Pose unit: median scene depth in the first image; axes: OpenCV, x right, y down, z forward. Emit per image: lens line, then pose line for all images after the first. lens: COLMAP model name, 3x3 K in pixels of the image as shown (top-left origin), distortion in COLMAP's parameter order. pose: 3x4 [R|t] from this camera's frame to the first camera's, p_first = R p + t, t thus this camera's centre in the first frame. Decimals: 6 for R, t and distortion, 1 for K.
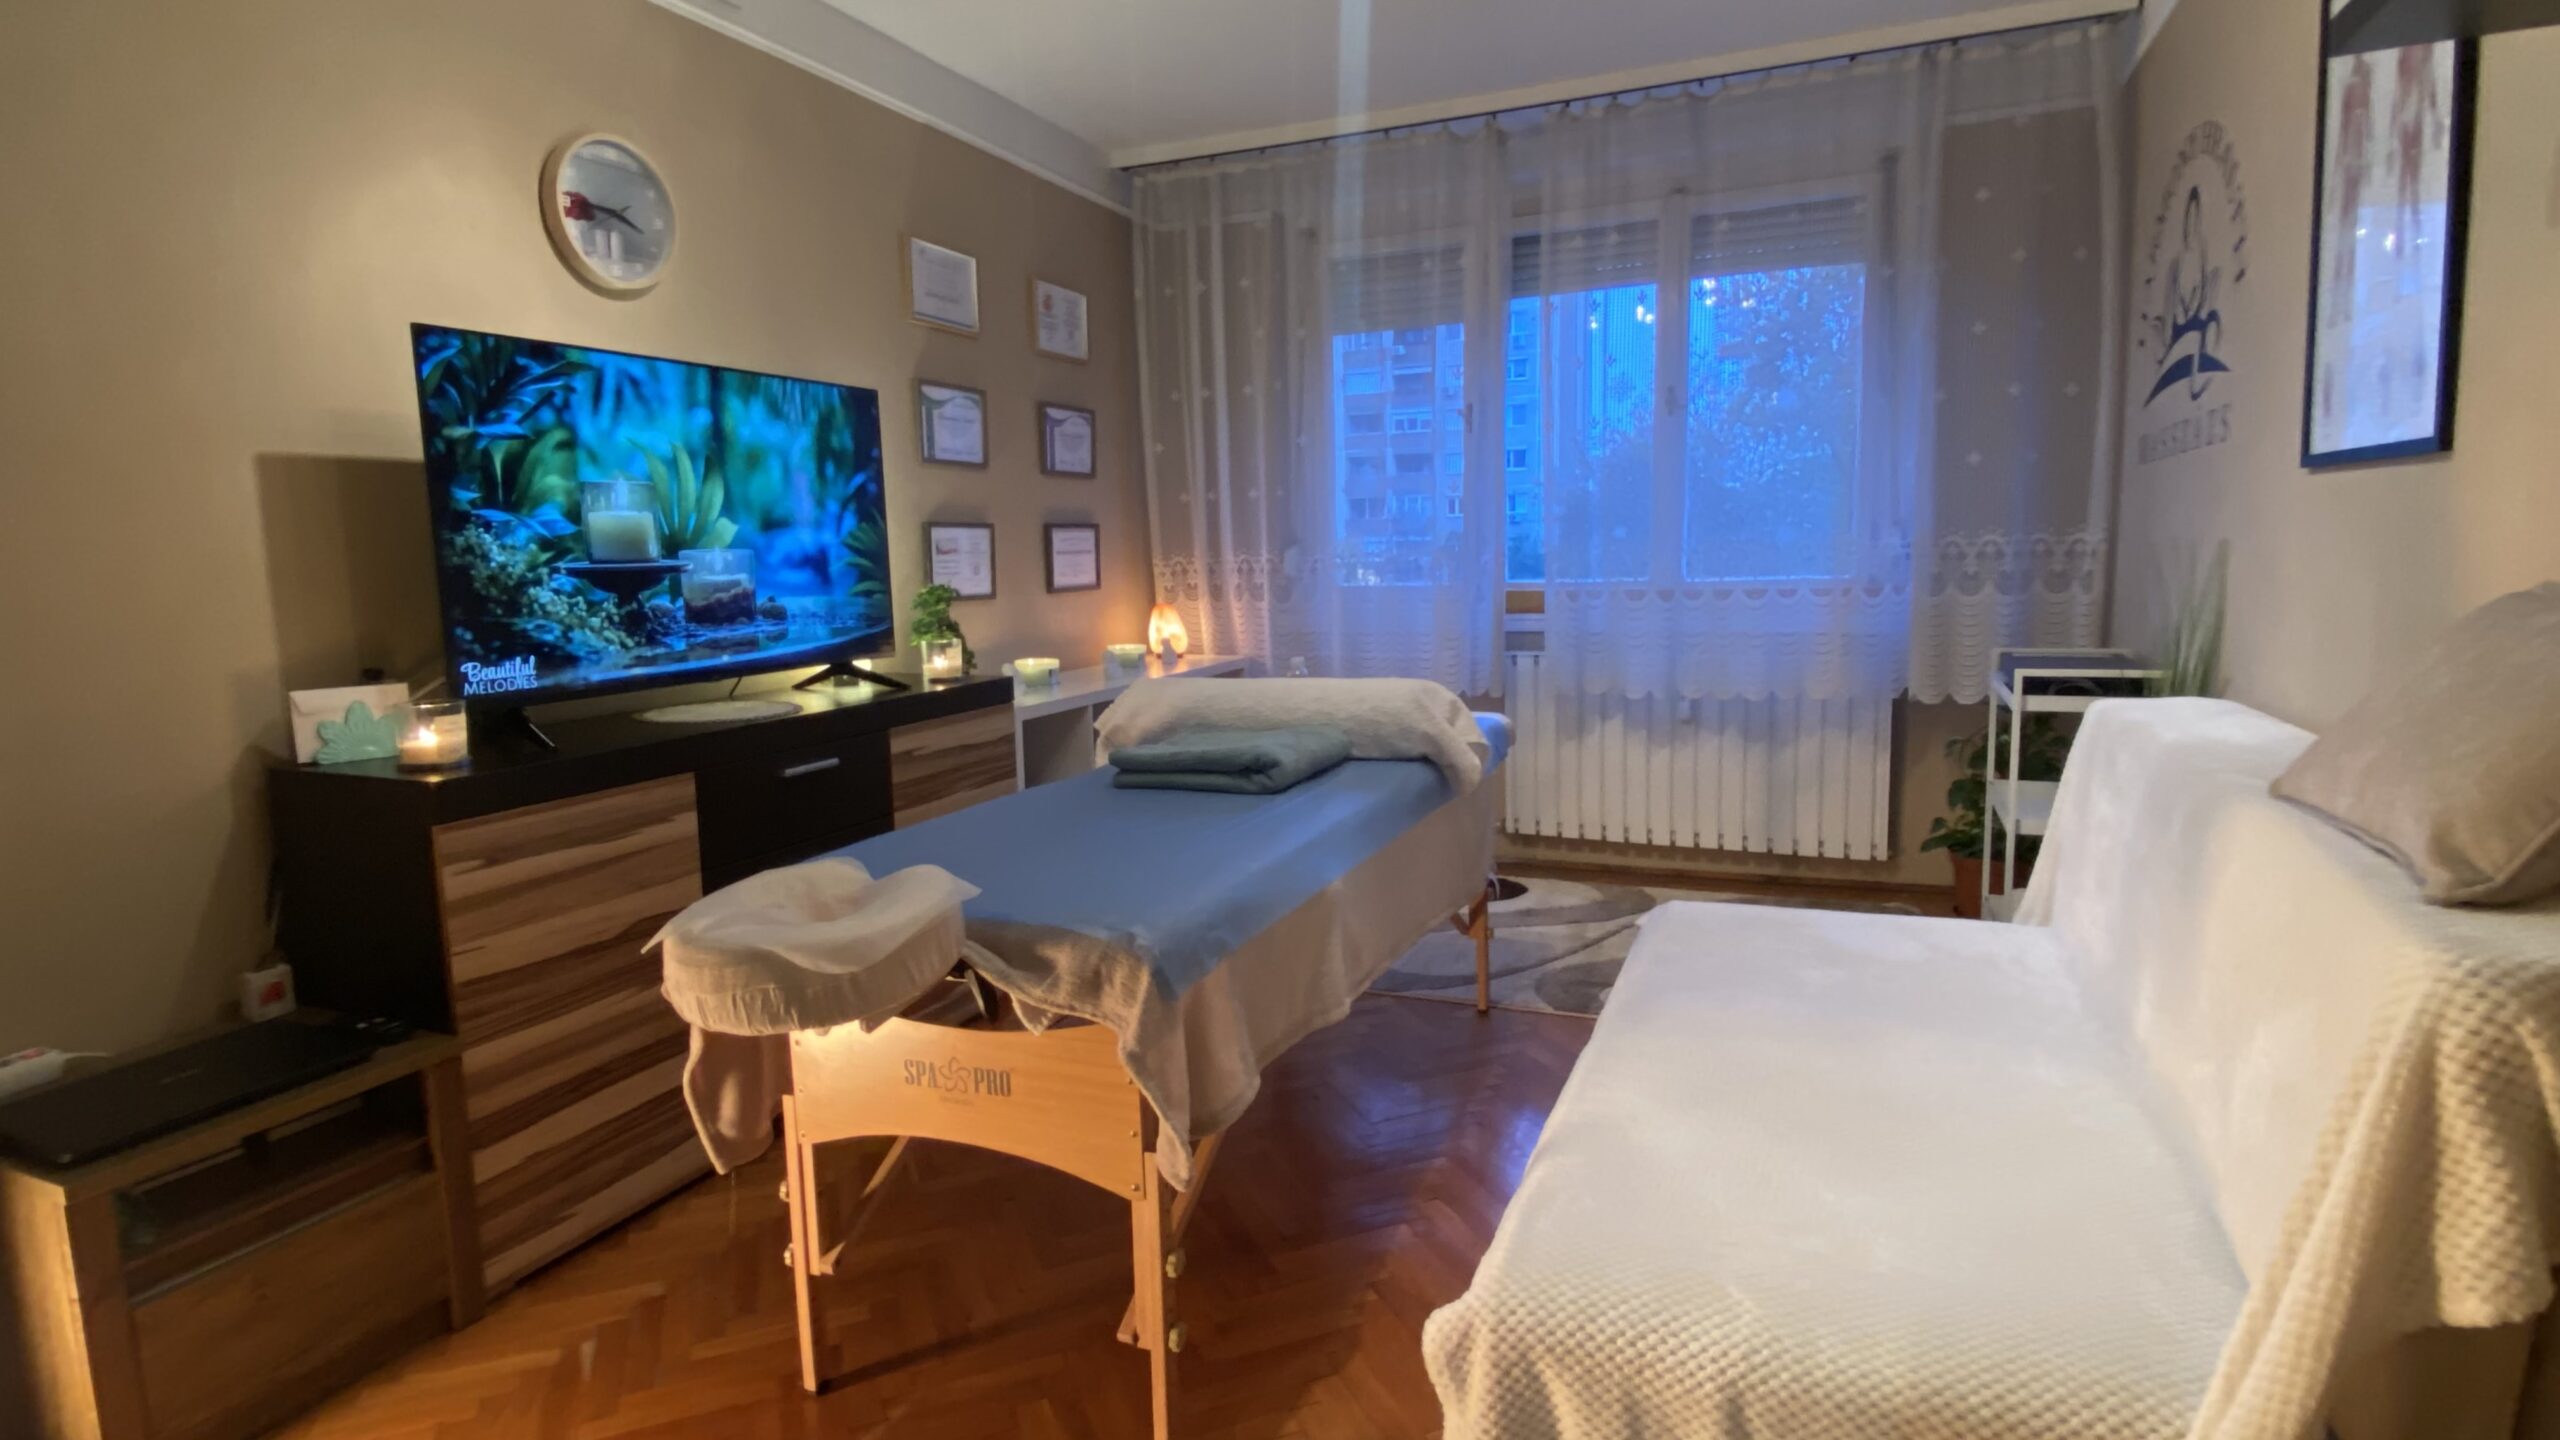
lens RADIAL K [[1286.8, 0, 1280.0], [0, 1286.8, 720.0], [0, 0, 1]] dist [0.000815, -0.000767]
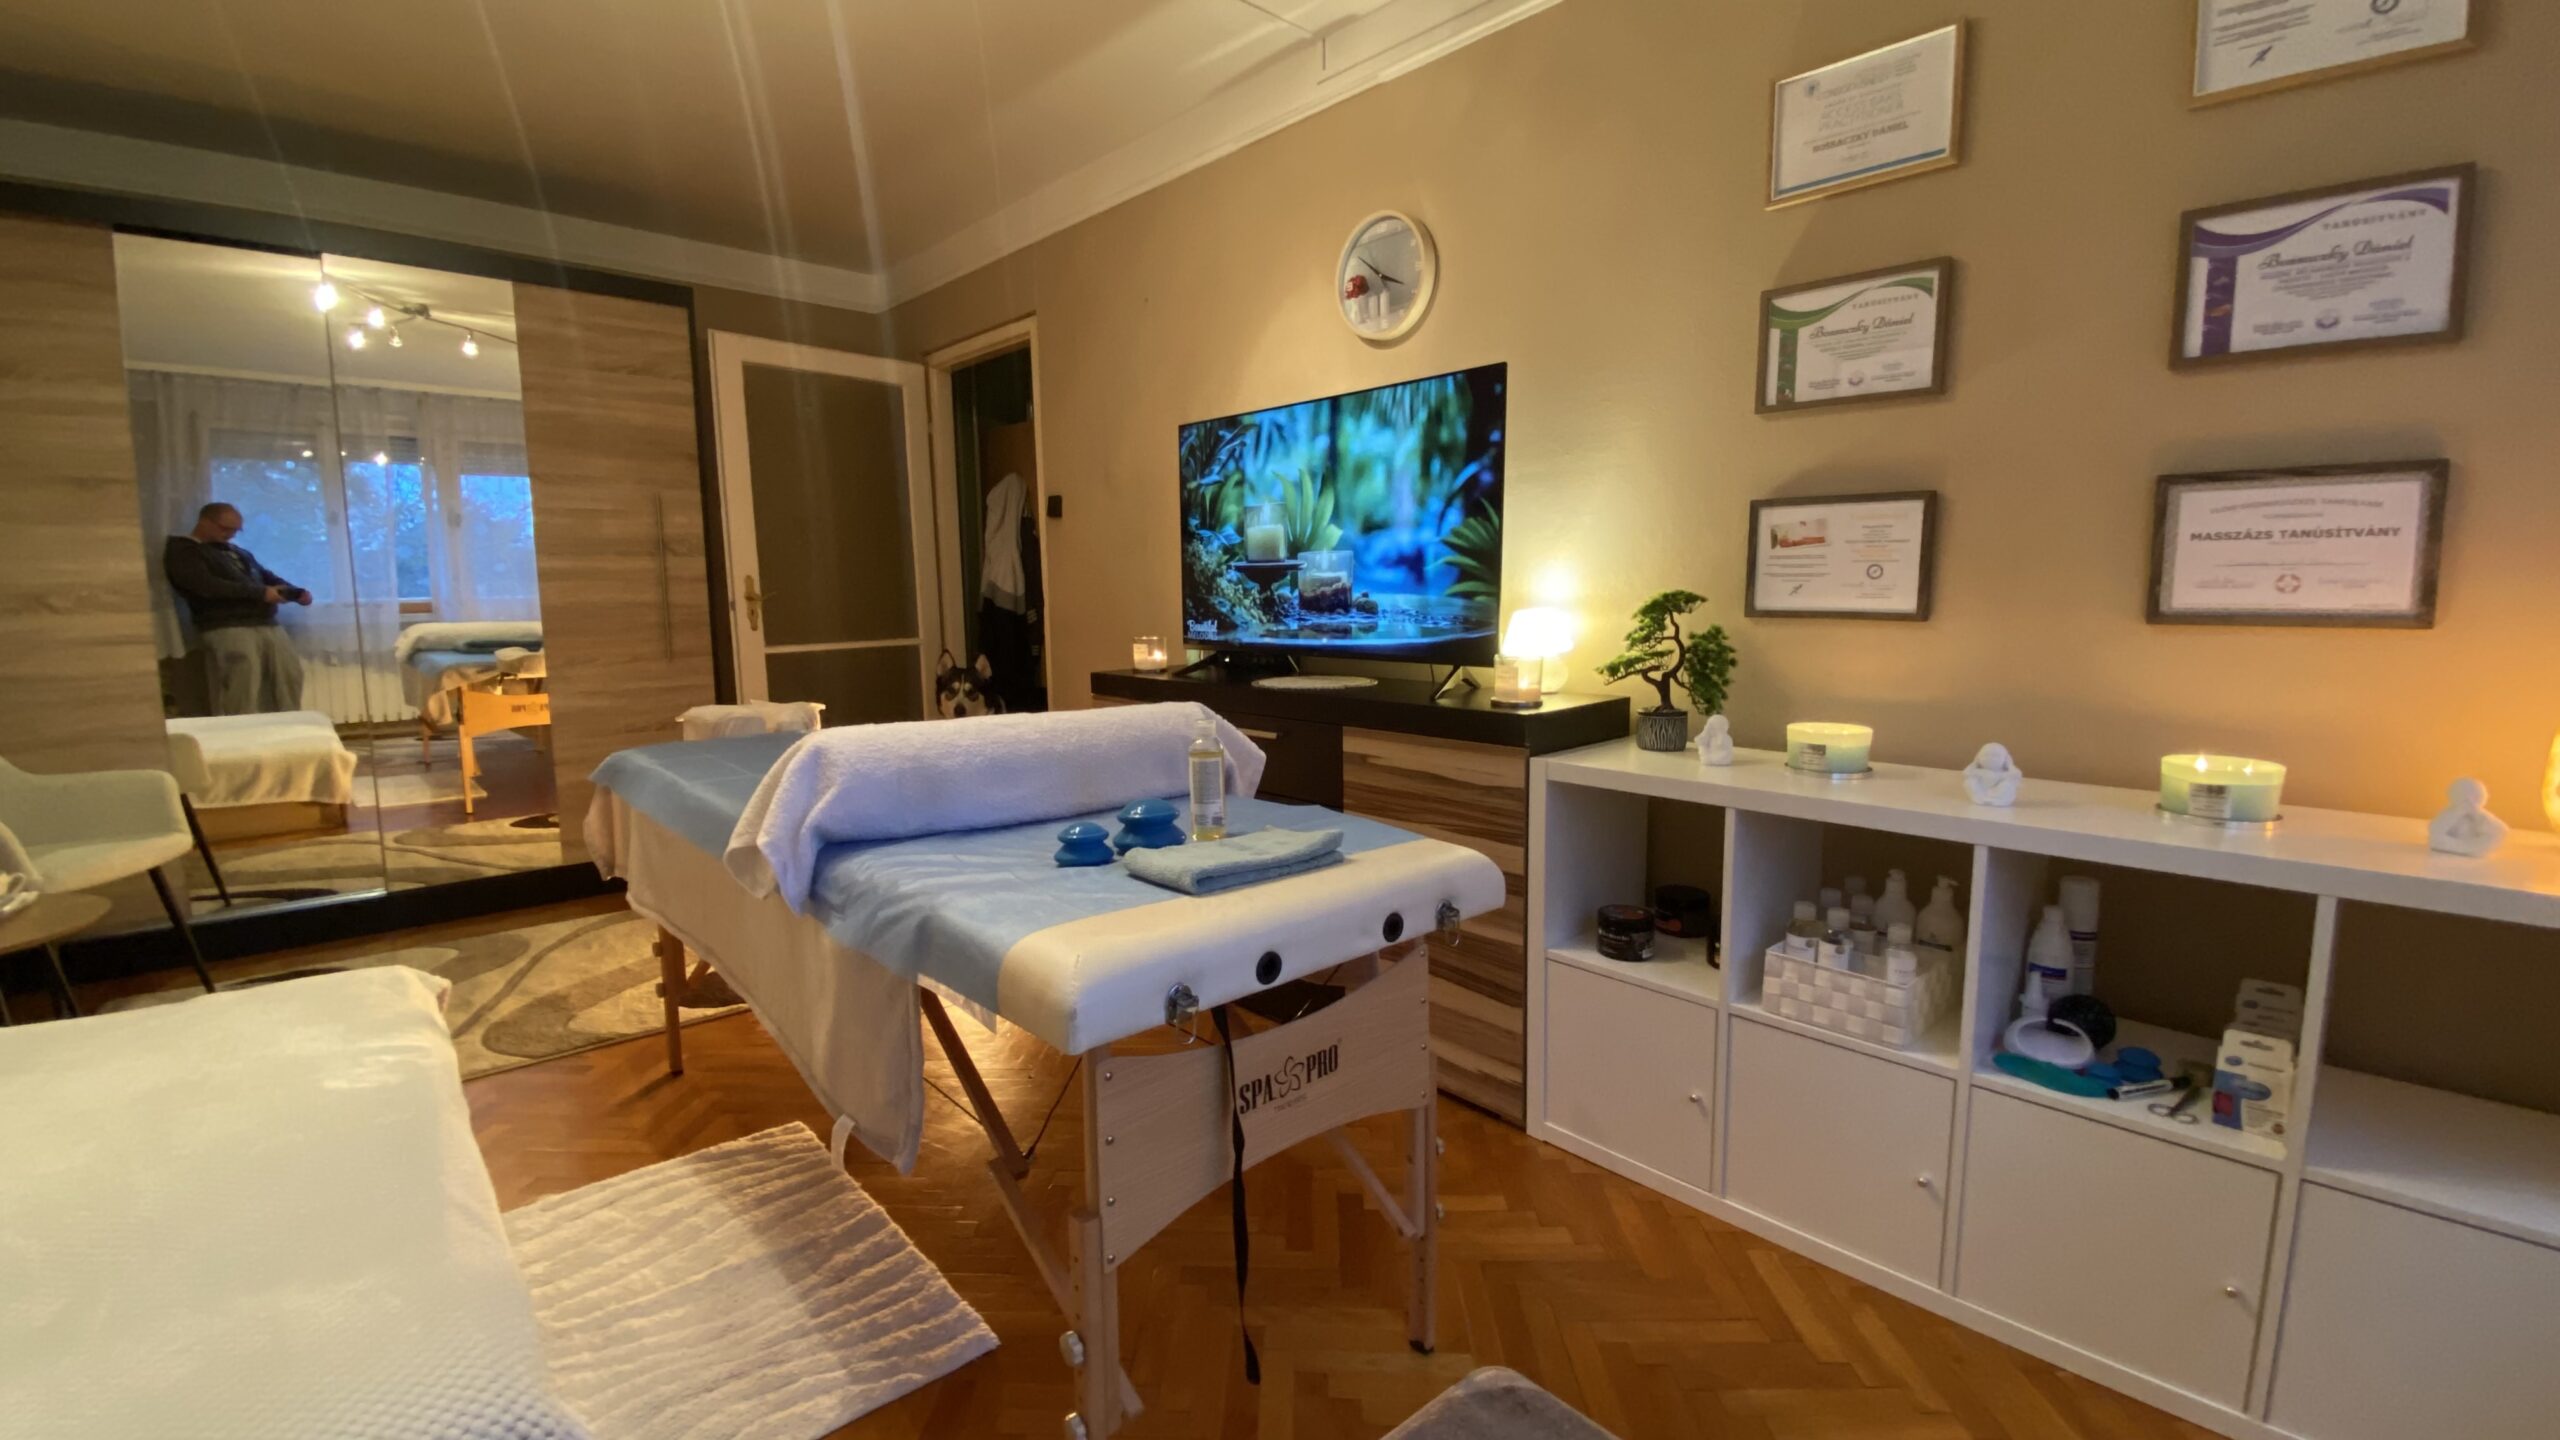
lens RADIAL K [[1021.2, 0, 1280.0], [0, 1021.2, 720.0], [0, 0, 1]] dist [0.016907, -0.019295]
pose [[-0.407872, 0.154448, -0.899881, 0.462421], [-0.098294, 0.972433, 0.211452, -0.172910], [0.907733, 0.174699, -0.381447, 1.324099]]
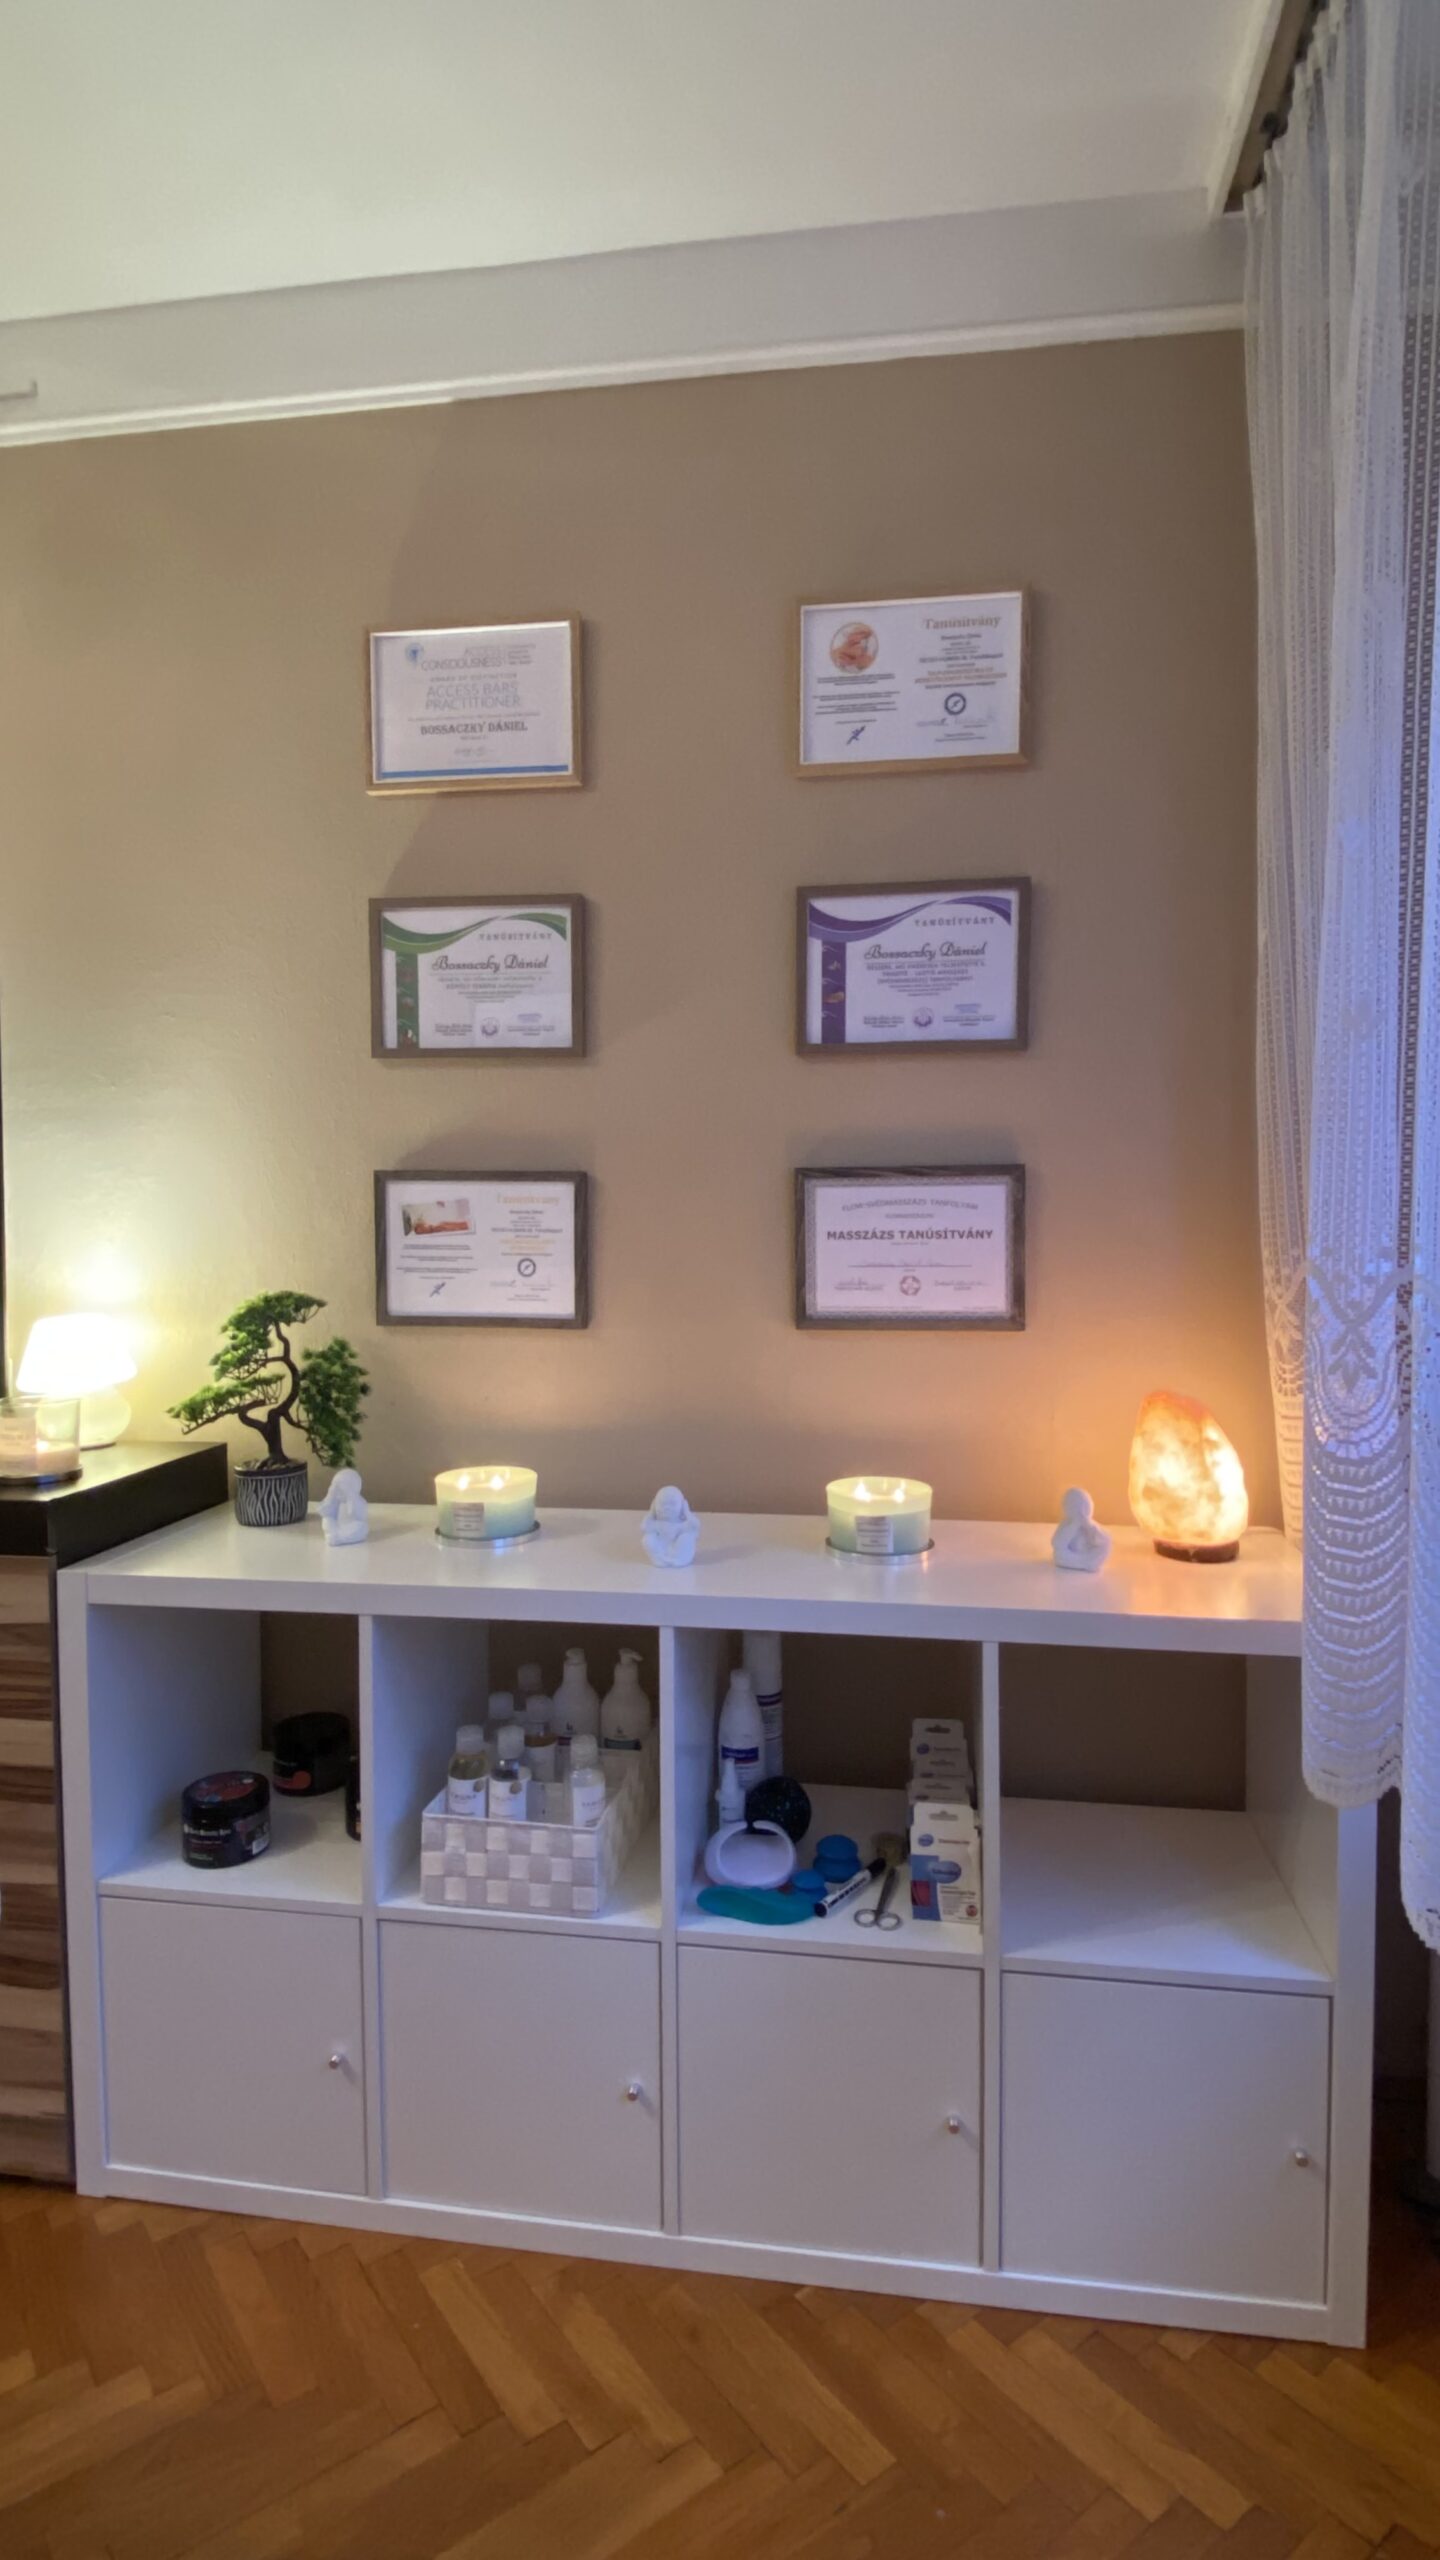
lens RADIAL K [[1286.8, 0, 720.0], [0, 1286.8, 1280.0], [0, 0, 1]] dist [0.000815, -0.000767]
pose [[0.241282, 0.056363, -0.968817, 0.351779], [-0.132997, 0.990813, 0.024520, -0.187769], [0.961298, 0.122934, 0.246561, 1.337970]]
